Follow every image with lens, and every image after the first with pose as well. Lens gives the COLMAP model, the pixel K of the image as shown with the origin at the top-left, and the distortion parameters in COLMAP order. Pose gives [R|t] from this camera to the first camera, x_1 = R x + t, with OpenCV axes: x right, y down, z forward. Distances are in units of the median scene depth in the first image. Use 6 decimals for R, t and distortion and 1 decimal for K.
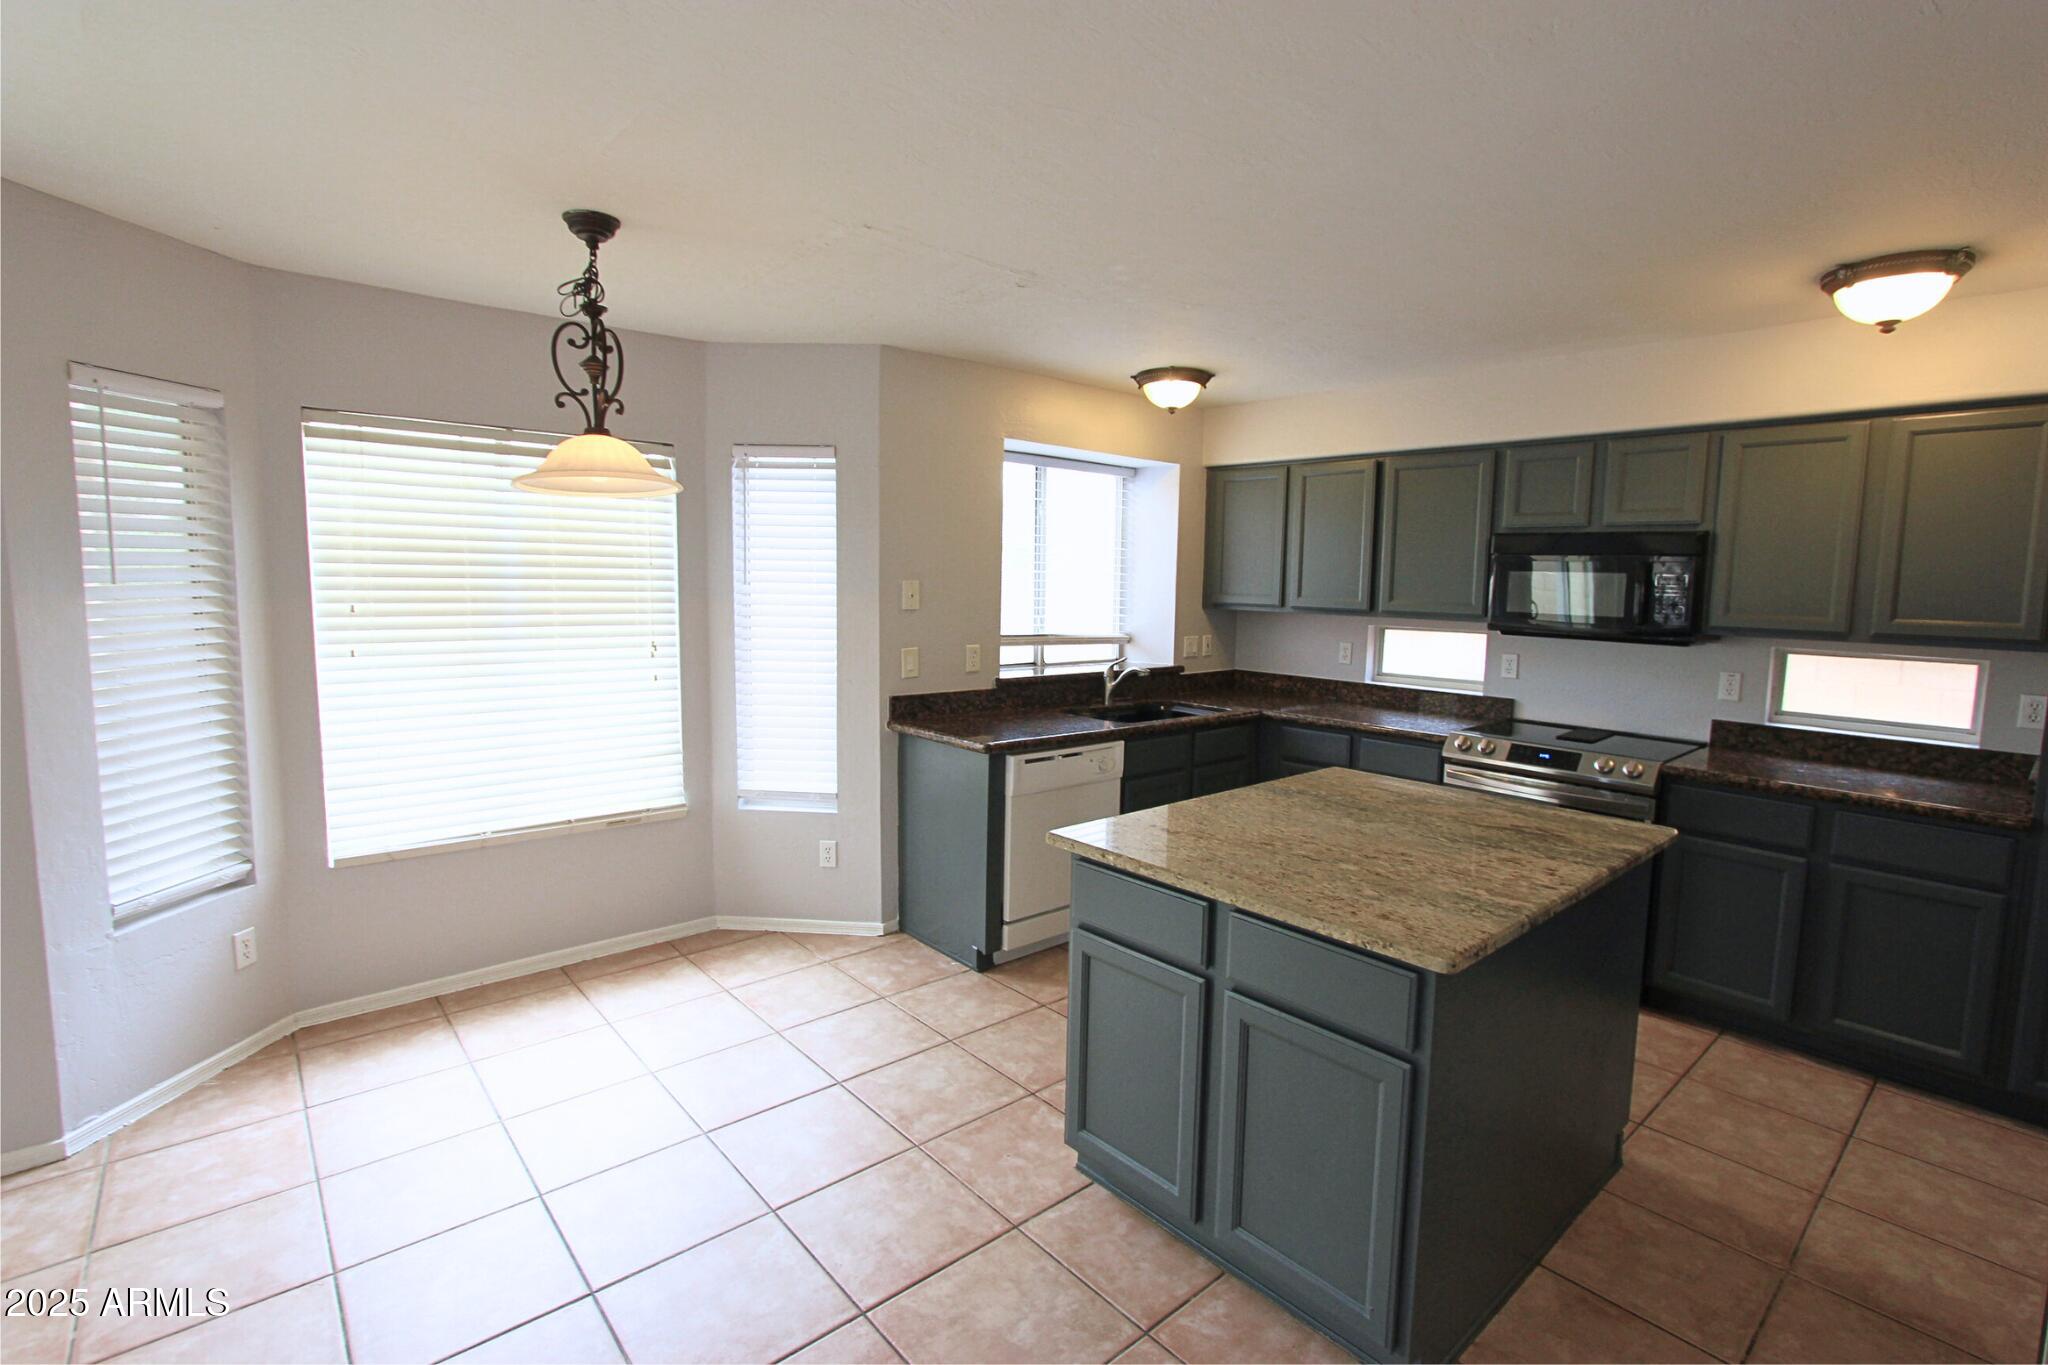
lens RADIAL K [[938.8, 0, 1026.1], [0, 938.8, 676.8], [0, 0, 1]] dist [-0.011791, 0.001094]
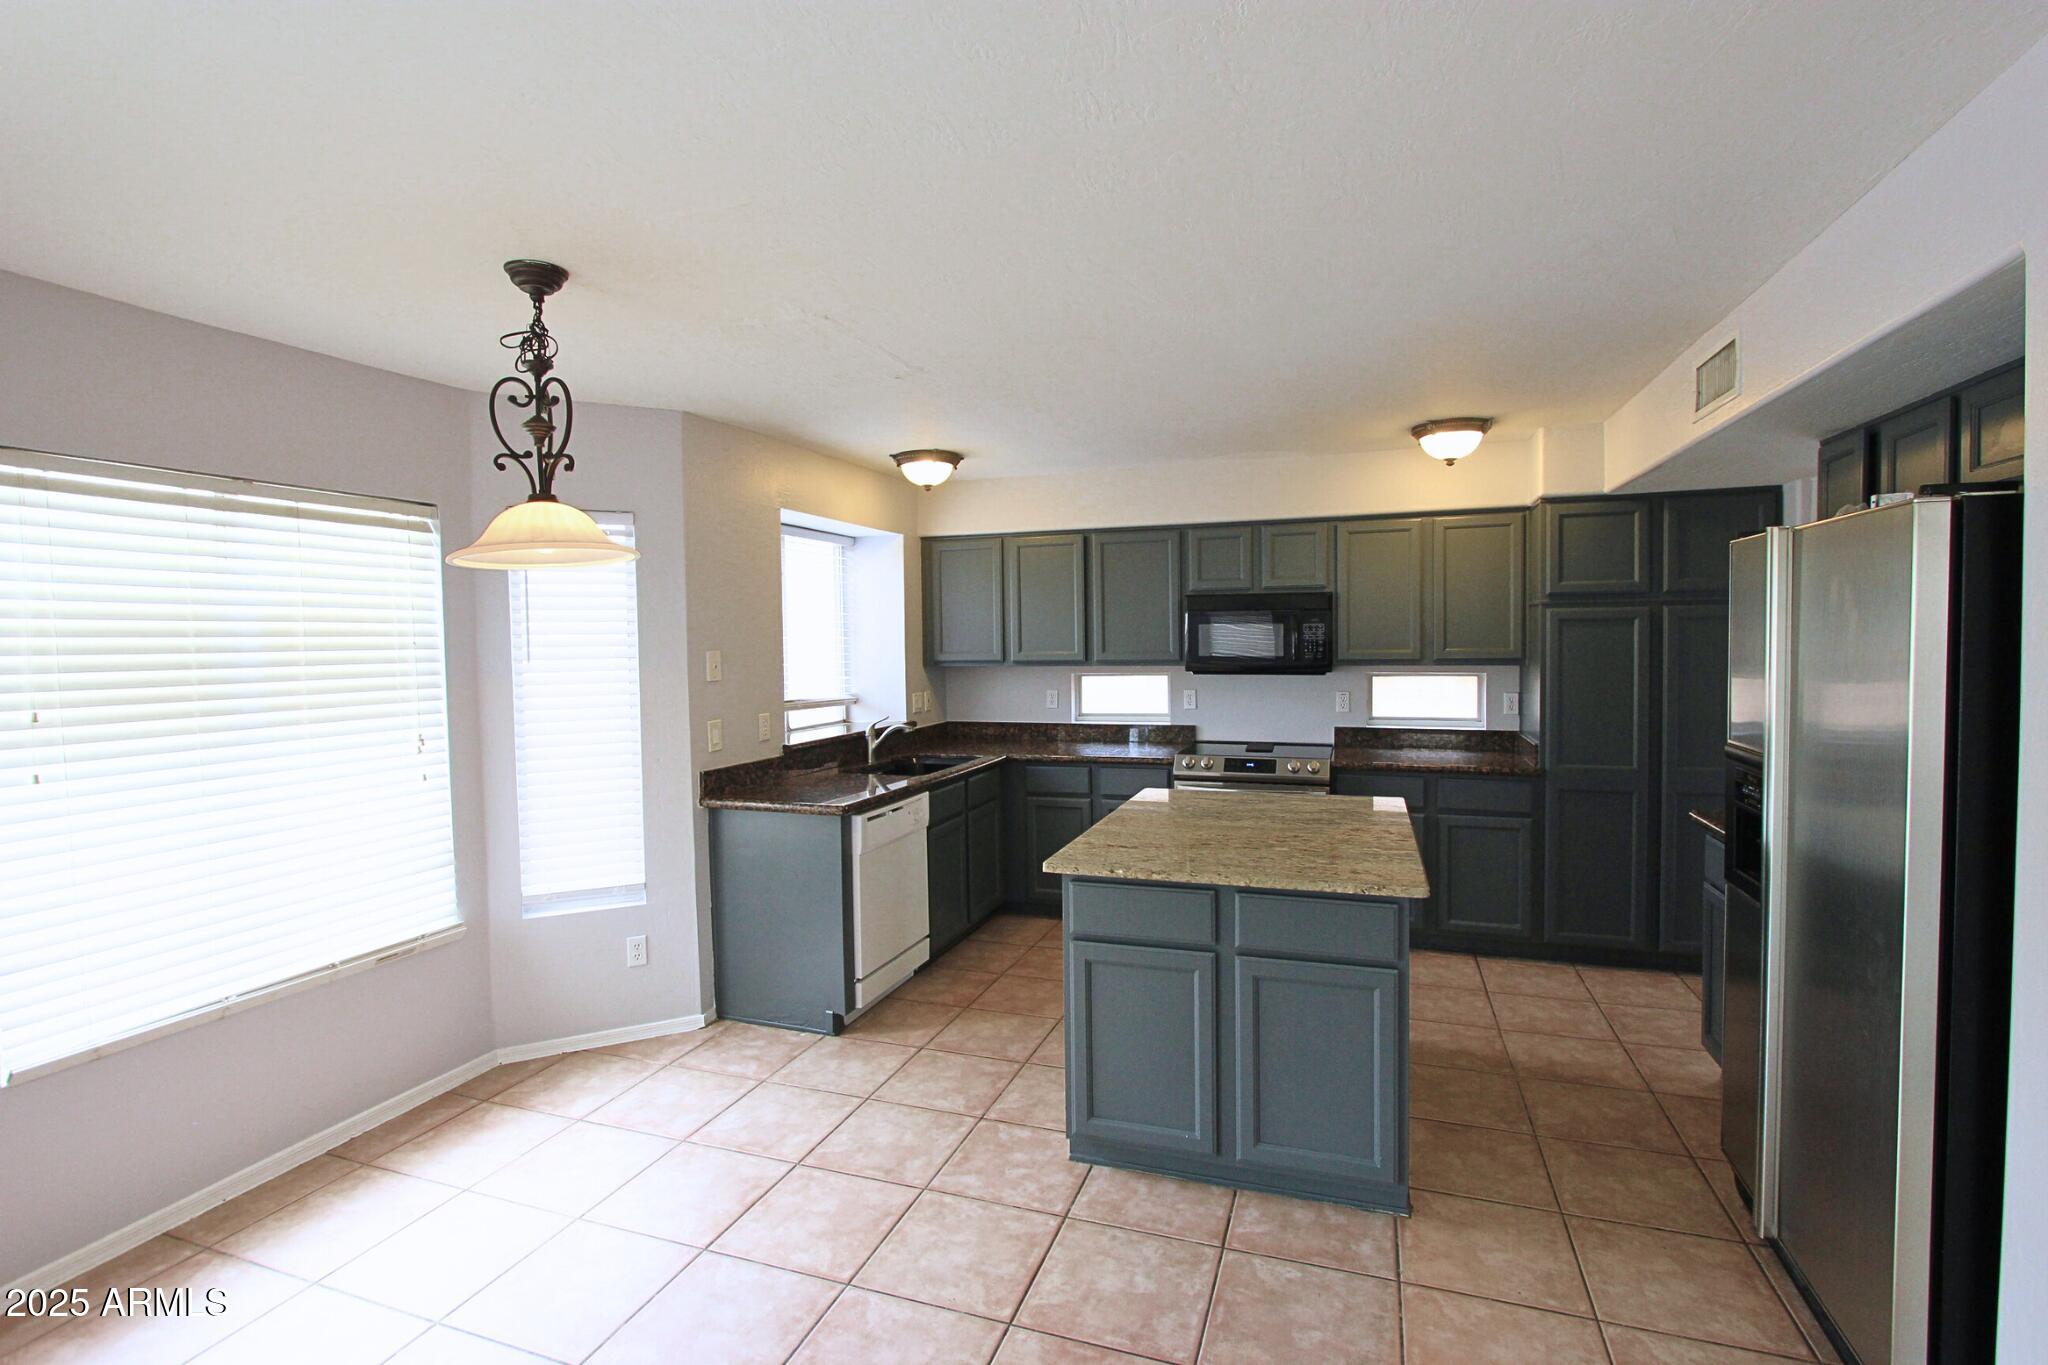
lens RADIAL K [[938.8, 0, 1032.9], [0, 938.8, 680.3], [0, 0, 1]] dist [-0.011791, 0.001094]
pose [[0.873246, -0.055043, 0.484161, -0.331788], [0.084049, 0.995722, -0.038392, -0.007704], [-0.479977, 0.074219, 0.874136, -0.005582]]
